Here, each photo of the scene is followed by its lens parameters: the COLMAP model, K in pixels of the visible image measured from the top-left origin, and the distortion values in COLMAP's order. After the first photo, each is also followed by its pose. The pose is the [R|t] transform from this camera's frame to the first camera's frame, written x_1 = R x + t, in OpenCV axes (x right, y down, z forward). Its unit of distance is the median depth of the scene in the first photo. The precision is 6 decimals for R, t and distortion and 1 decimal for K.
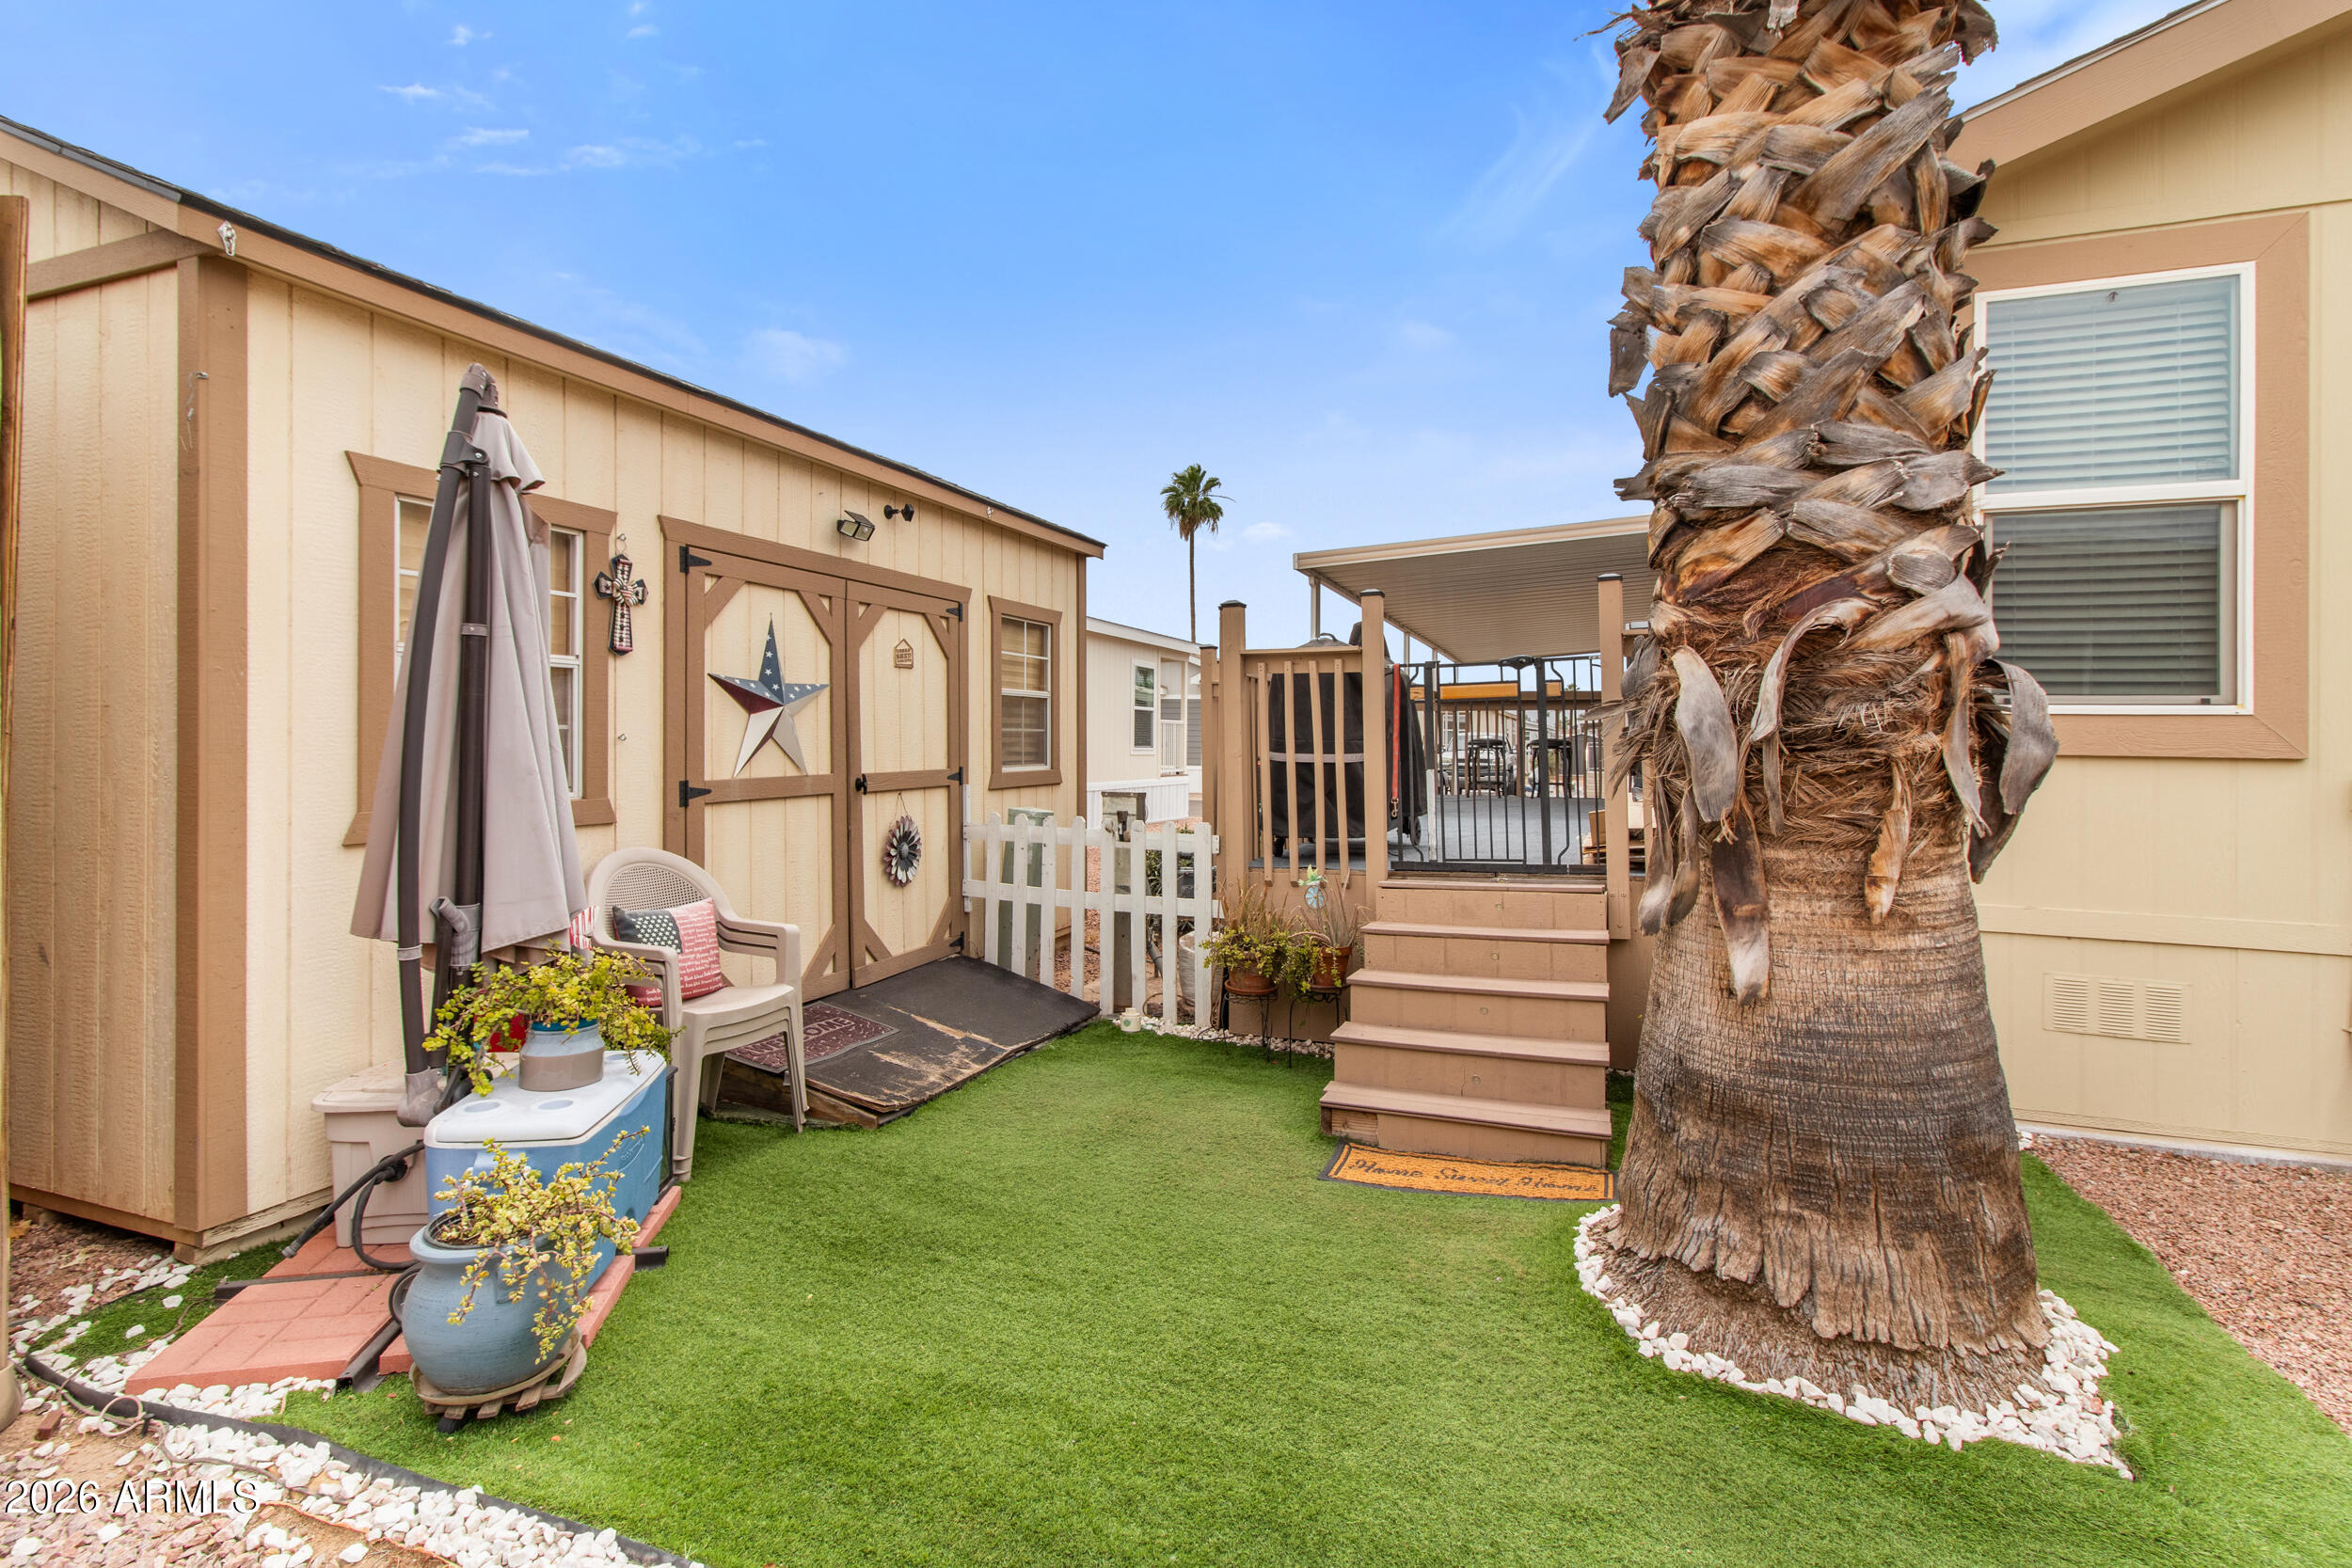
lens RADIAL K [[1075.4, 0, 1182.2], [0, 1075.4, 749.8], [0, 0, 1]] dist [0.003233, 0.000218]
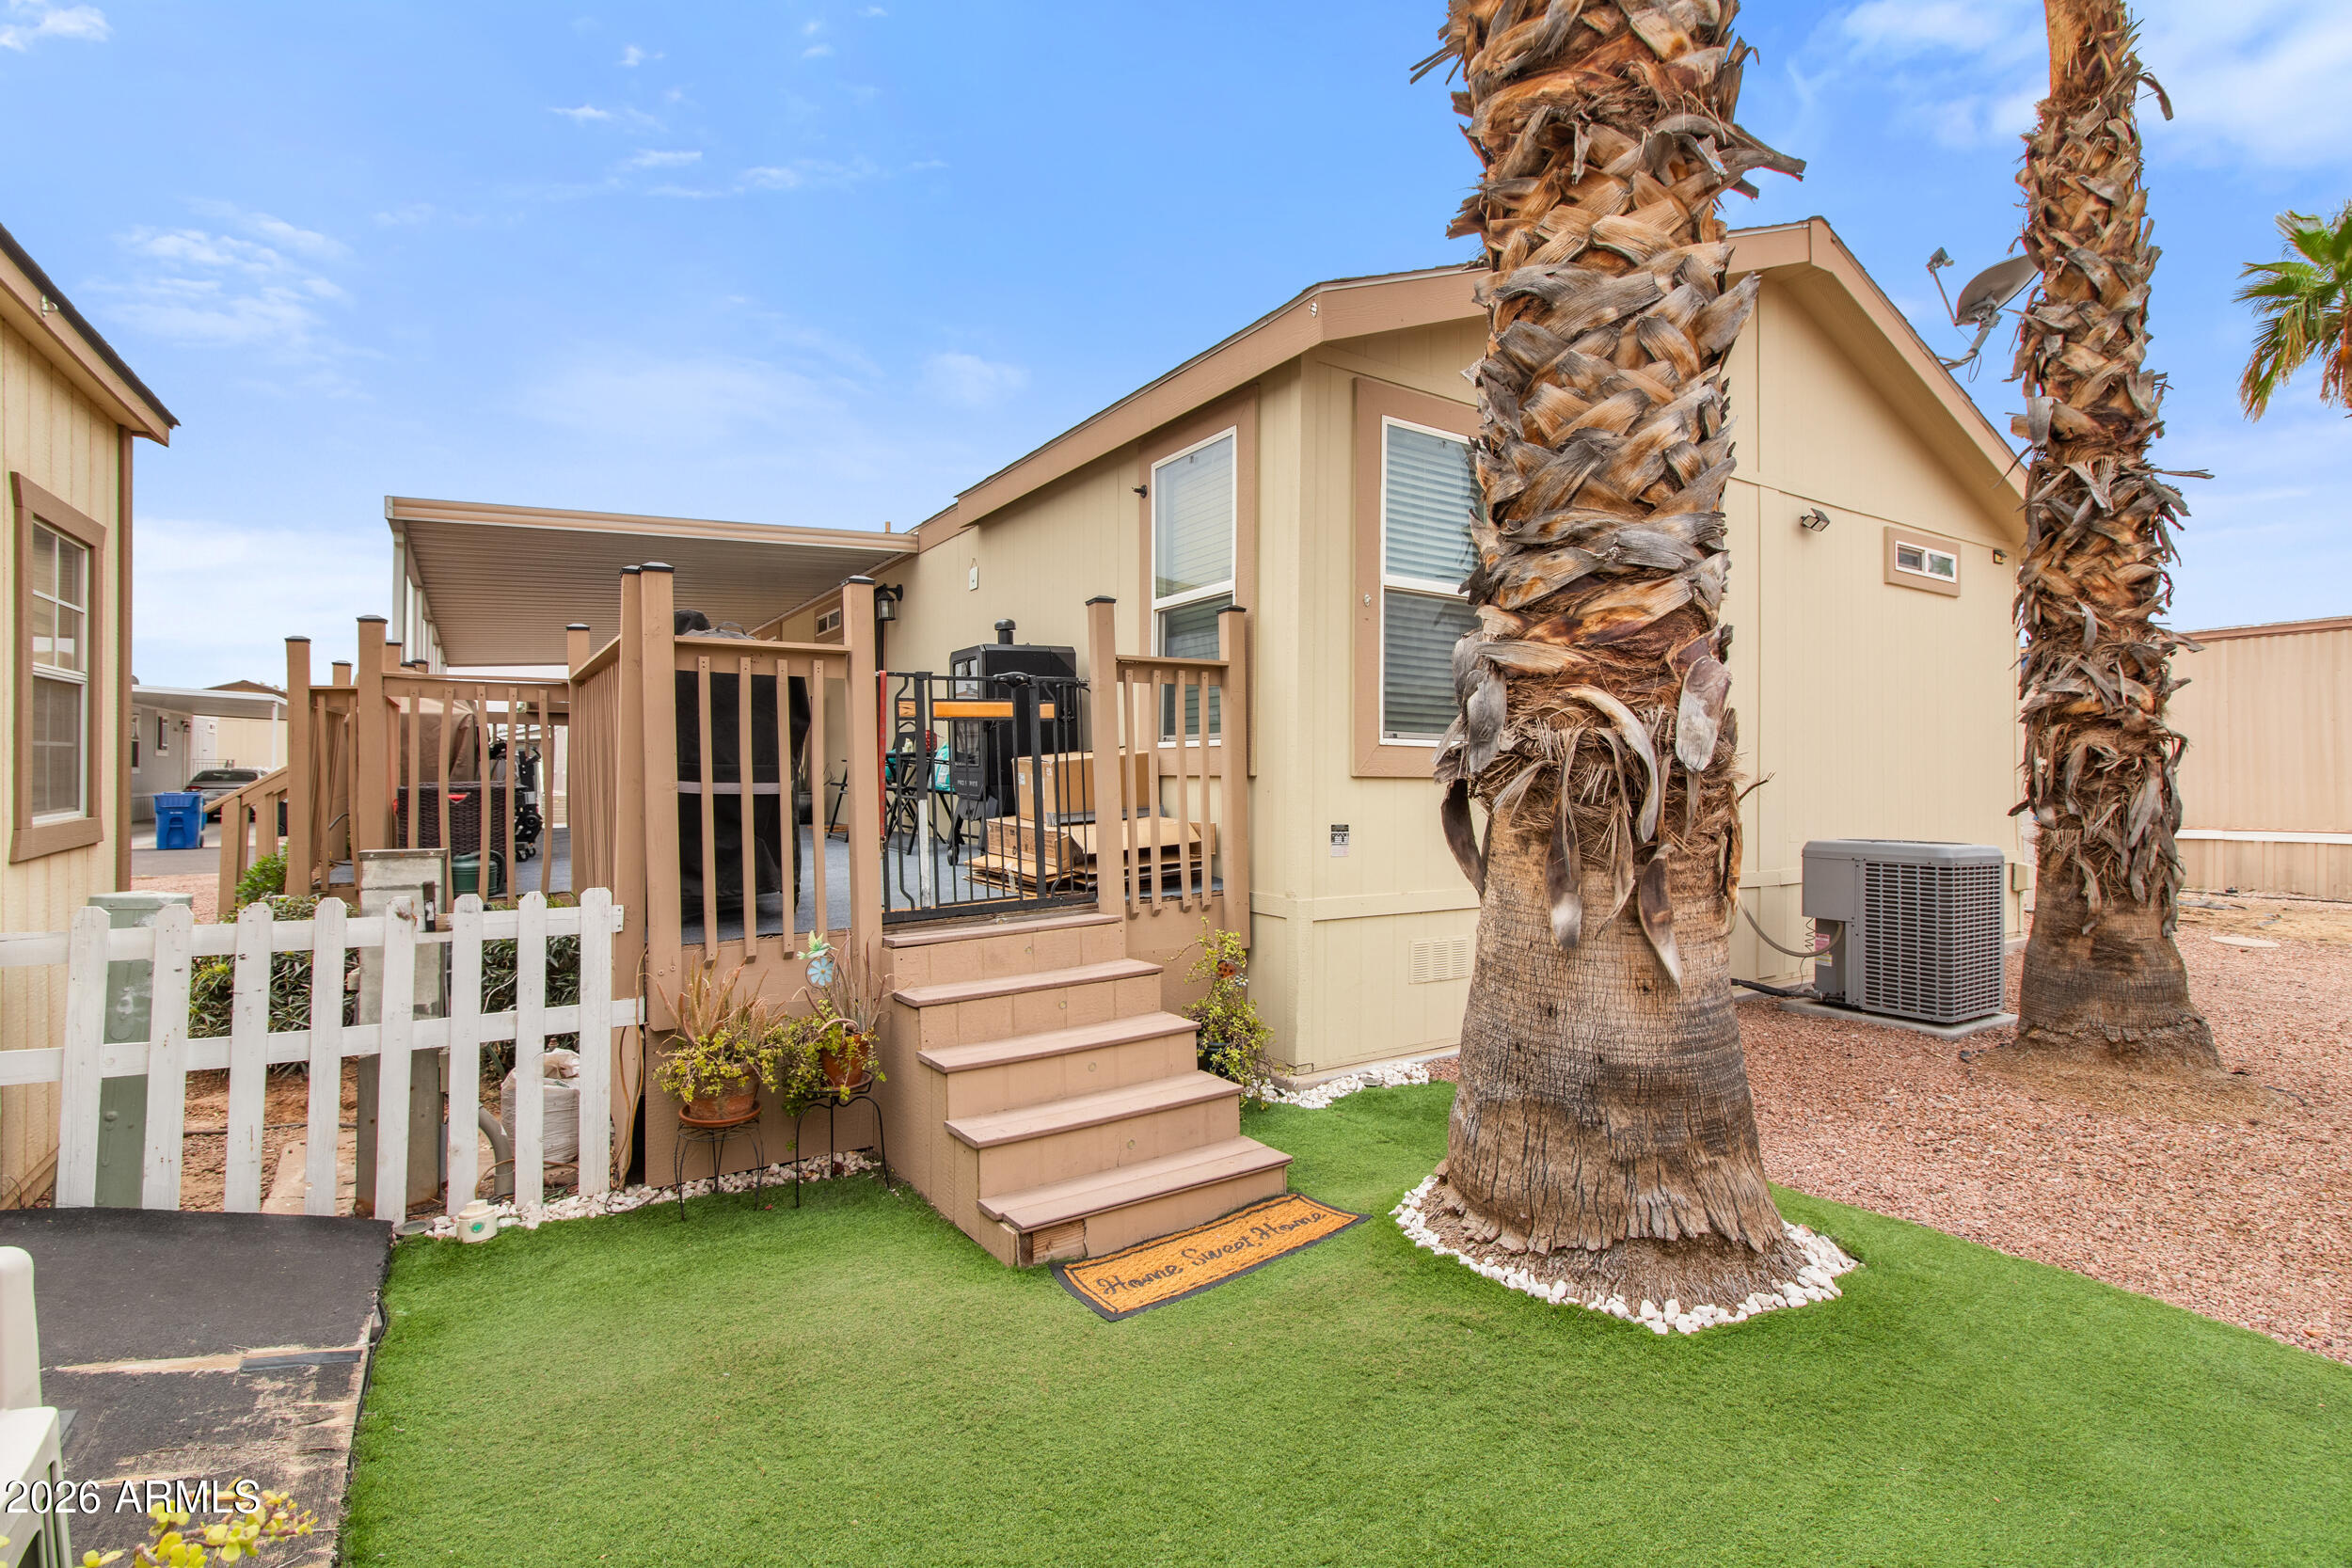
lens RADIAL K [[1080.8, 0, 1190.5], [0, 1080.8, 772.0], [0, 0, 1]] dist [0.003390, 0.000872]
pose [[0.589339, -0.004725, 0.807872, -0.675142], [0.003299, 0.999989, 0.003442, -0.011981], [-0.807879, 0.000637, 0.589348, 0.677123]]
